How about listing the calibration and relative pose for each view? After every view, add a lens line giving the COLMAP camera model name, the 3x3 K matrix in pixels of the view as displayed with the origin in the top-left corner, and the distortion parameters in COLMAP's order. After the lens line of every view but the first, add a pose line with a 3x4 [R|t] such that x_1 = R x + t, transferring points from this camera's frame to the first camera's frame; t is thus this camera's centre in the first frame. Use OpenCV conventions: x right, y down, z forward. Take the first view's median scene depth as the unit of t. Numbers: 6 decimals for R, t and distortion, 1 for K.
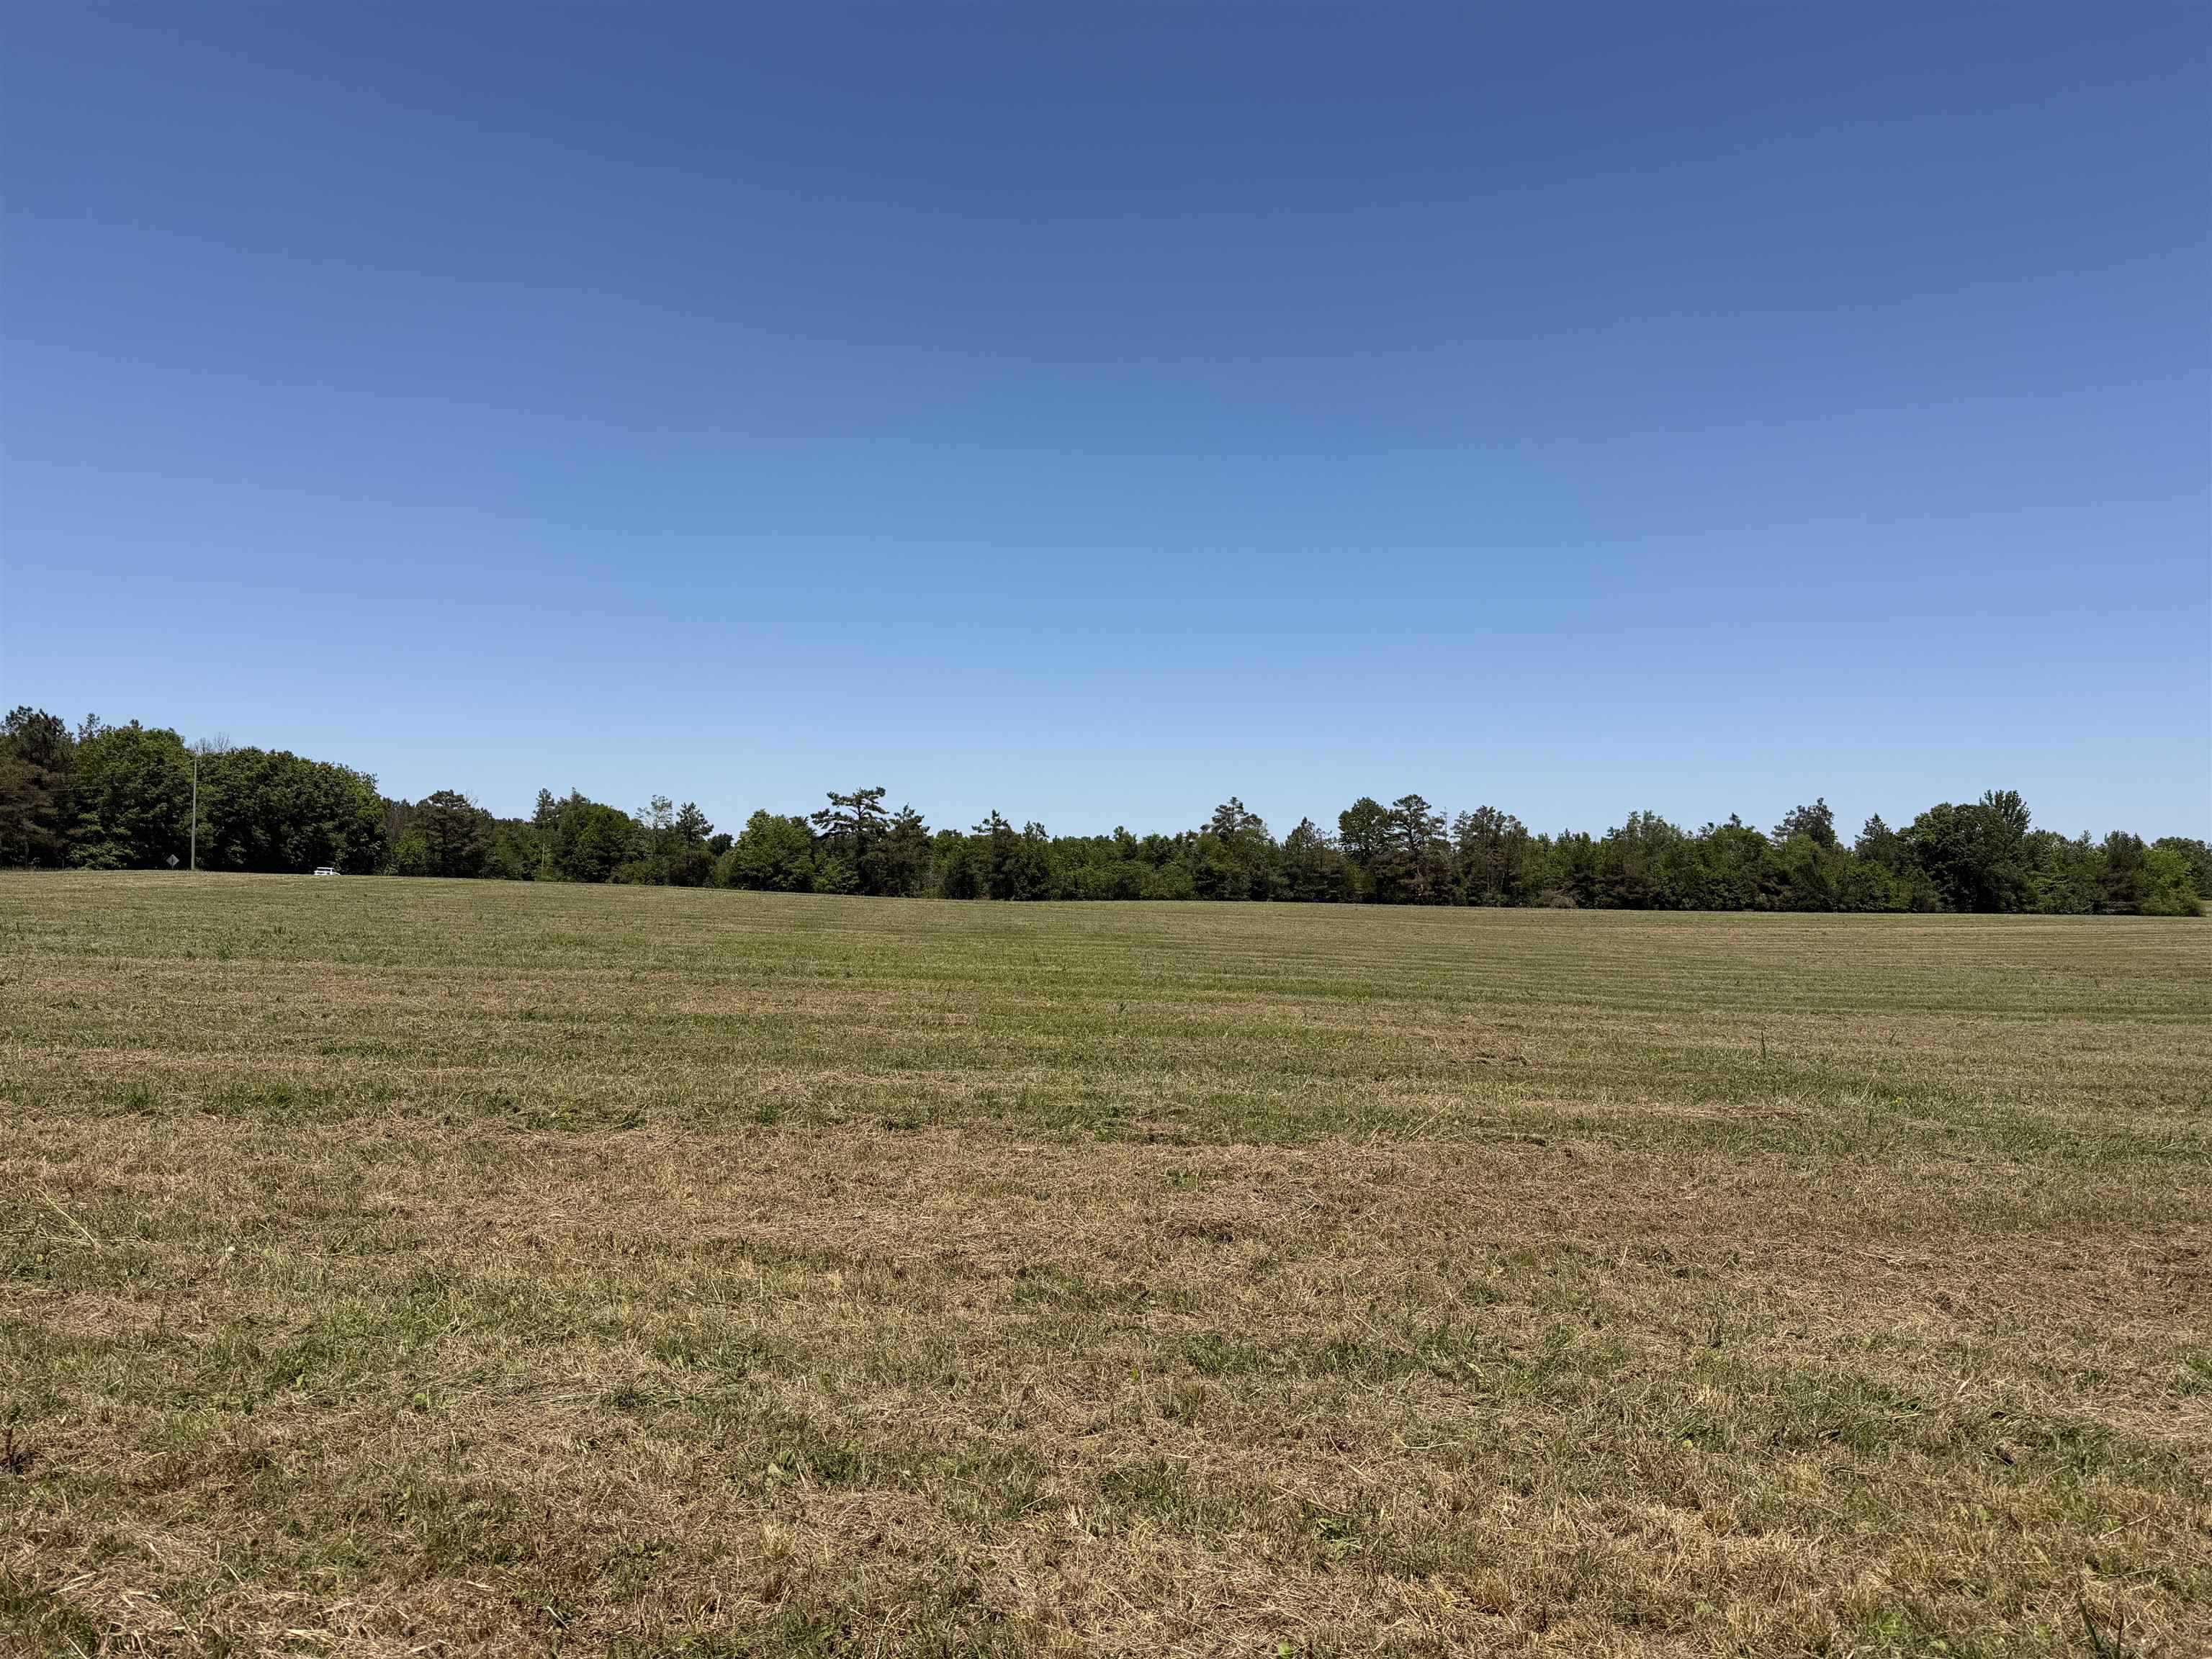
lens RADIAL K [[1483.9, 0, 1115.9], [0, 1483.9, 837.5], [0, 0, 1]] dist [0.033915, -0.046176]
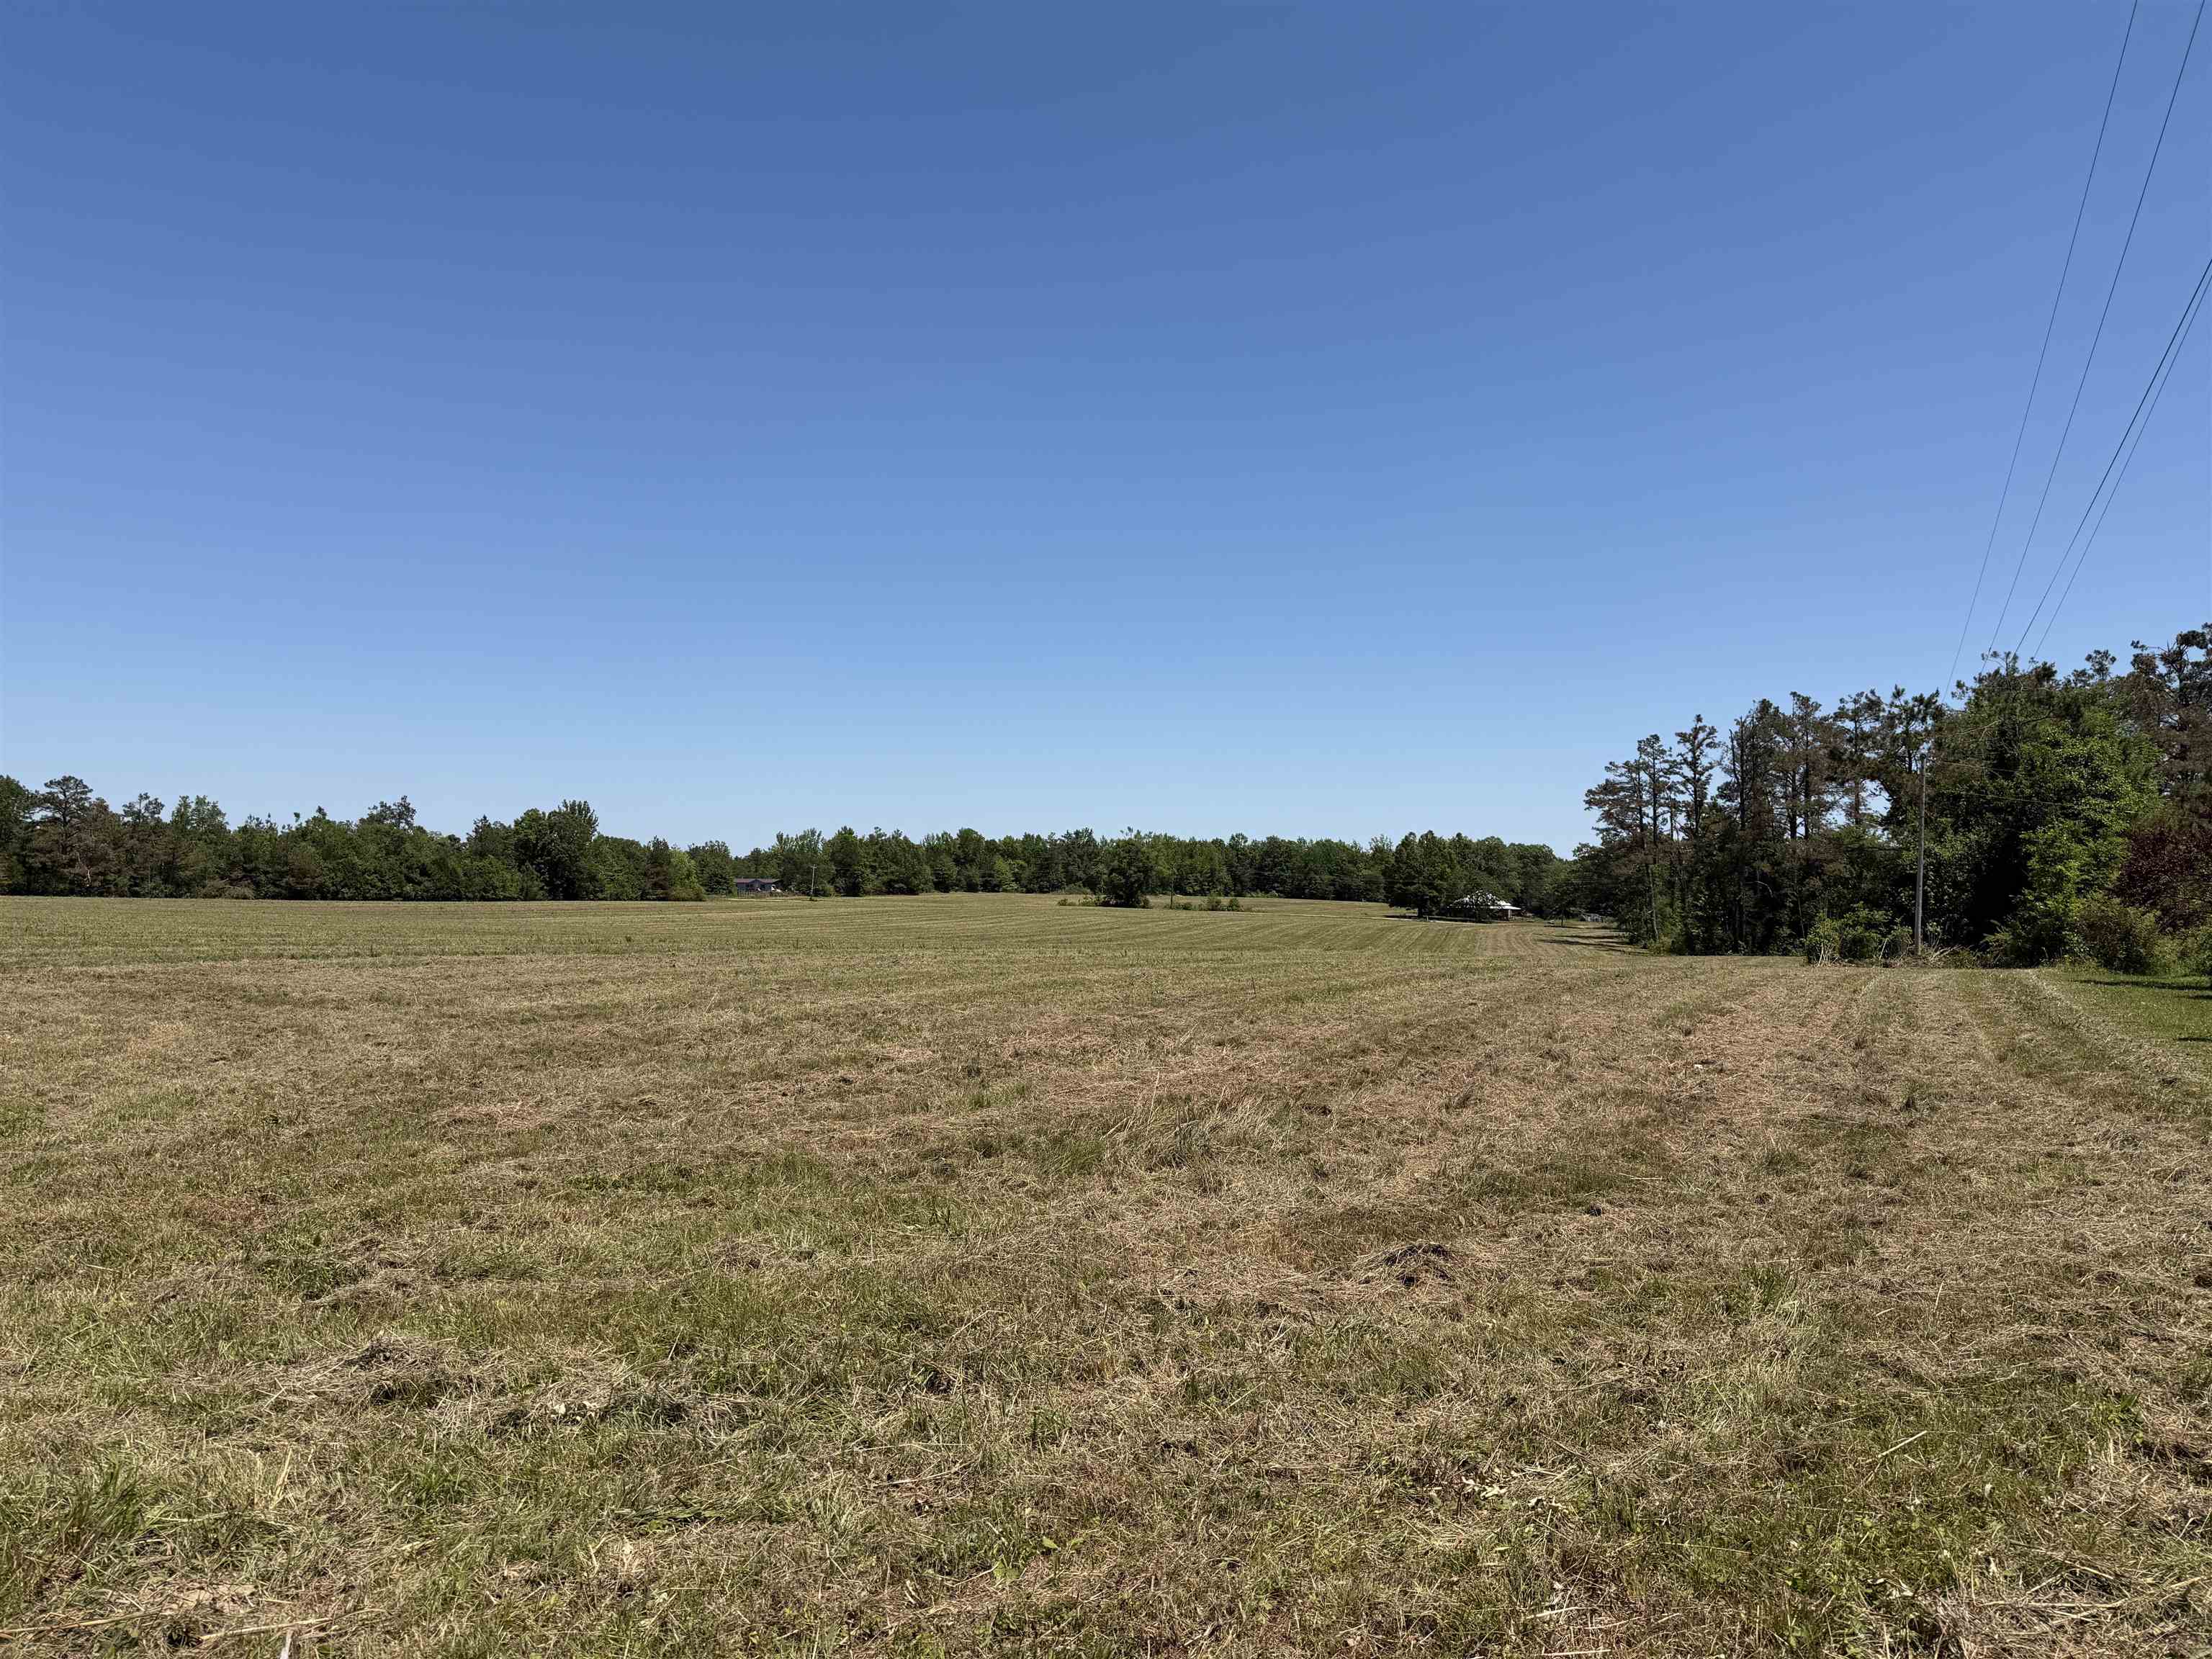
lens RADIAL K [[1483.9, 0, 1102.7], [0, 1483.9, 858.8], [0, 0, 1]] dist [0.033915, -0.046176]
pose [[0.539348, 0.013999, 0.841966, -0.210495], [-0.033199, 0.999438, 0.004650, -0.003066], [-0.841428, -0.030460, 0.539510, -0.023892]]
